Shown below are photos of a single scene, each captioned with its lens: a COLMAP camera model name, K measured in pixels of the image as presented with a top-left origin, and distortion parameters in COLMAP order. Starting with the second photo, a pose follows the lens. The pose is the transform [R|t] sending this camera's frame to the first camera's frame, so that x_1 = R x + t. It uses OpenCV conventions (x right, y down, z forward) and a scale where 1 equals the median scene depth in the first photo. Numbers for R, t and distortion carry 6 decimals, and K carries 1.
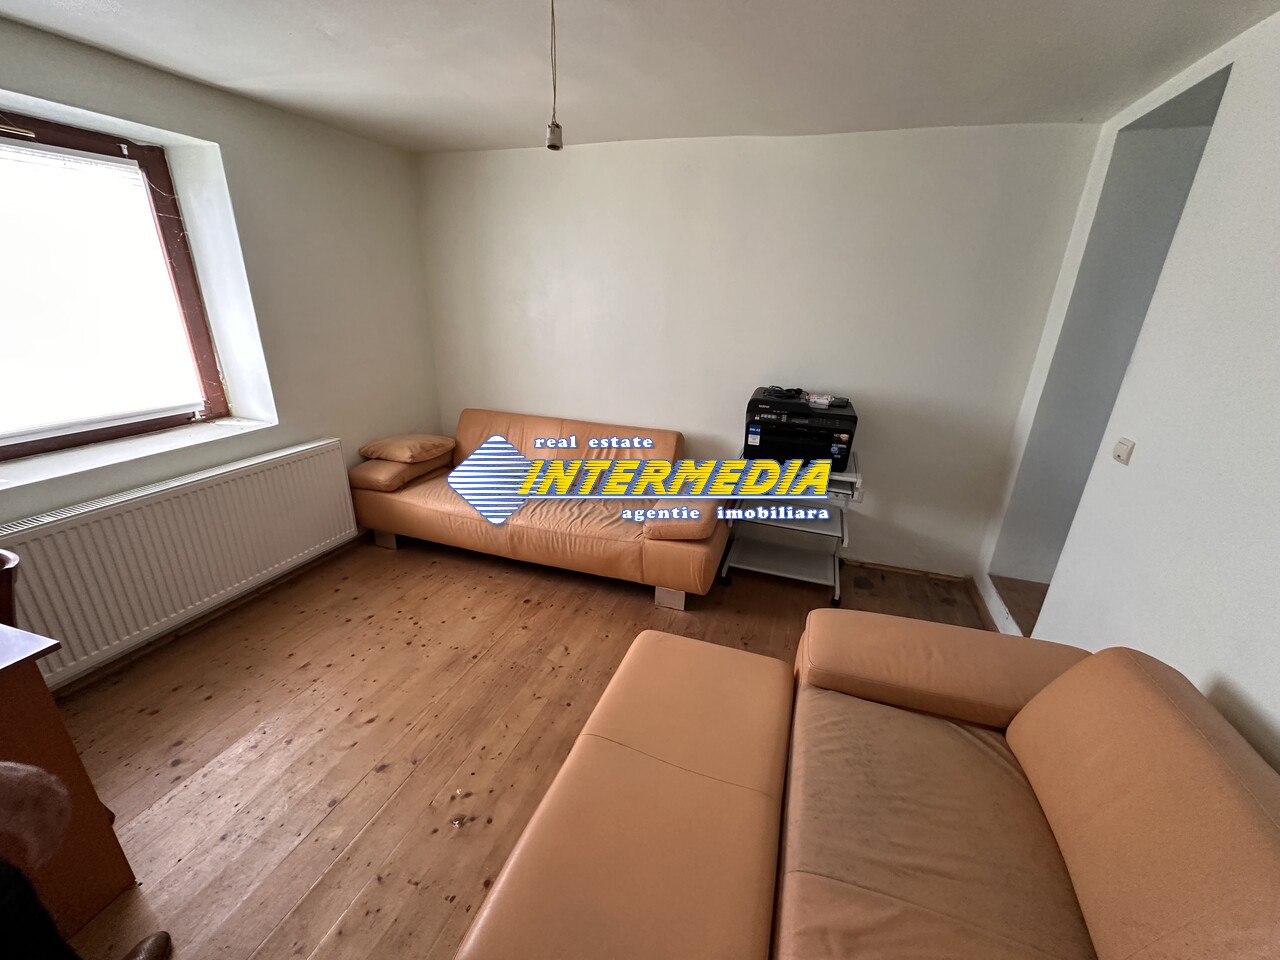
lens RADIAL K [[509.2, 0, 640.0], [0, 509.2, 480.0], [0, 0, 1]] dist [-0.009524, 0.000010]
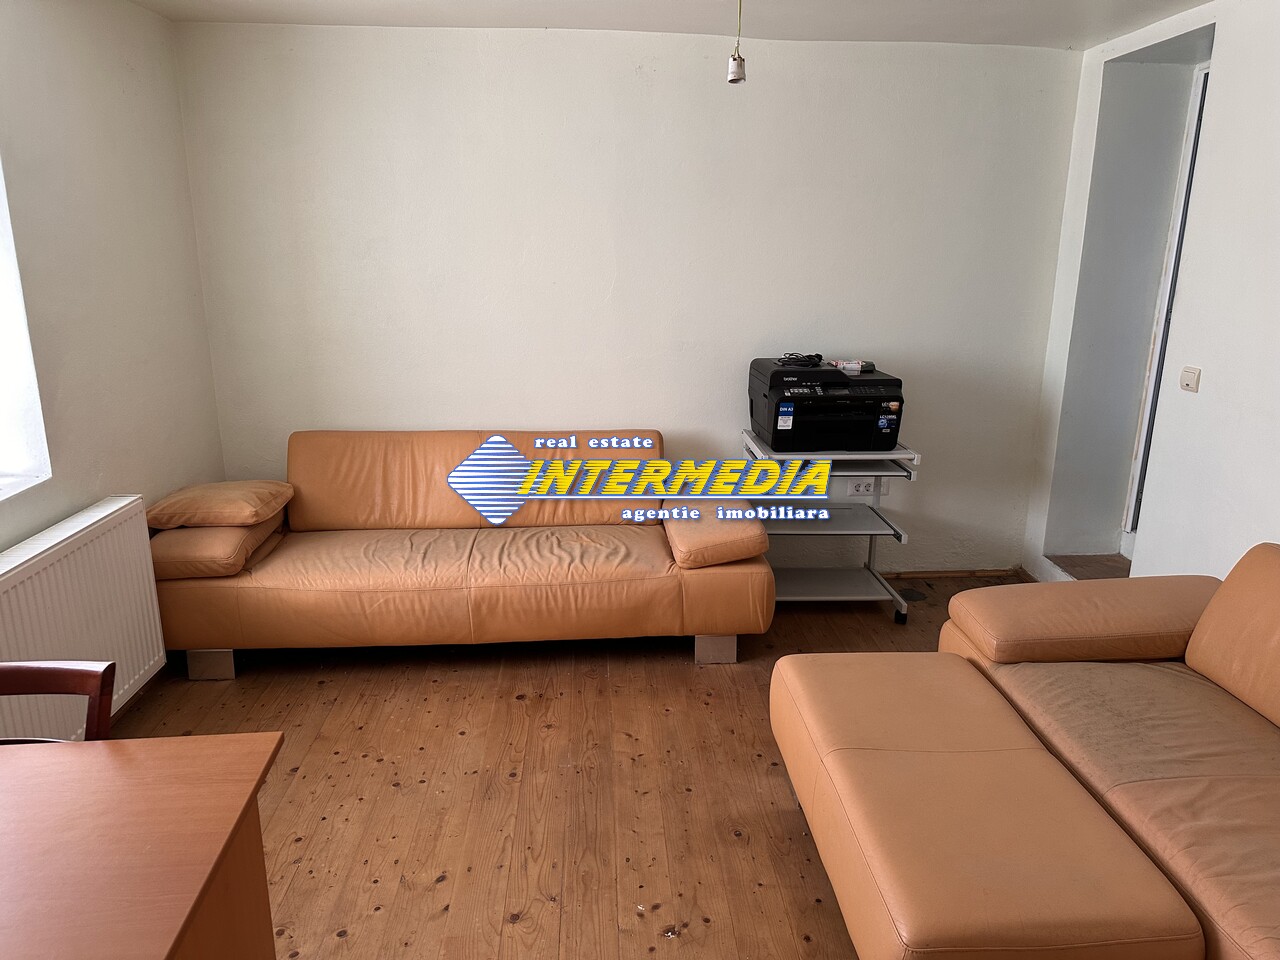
lens RADIAL K [[898.0, 0, 640.0], [0, 898.0, 480.0], [0, 0, 1]] dist [0.088214, -0.130108]
pose [[0.923622, -0.120433, 0.363892, -0.490577], [0.150934, 0.986930, -0.056464, 0.051254], [-0.352336, 0.107076, 0.929728, -0.183997]]
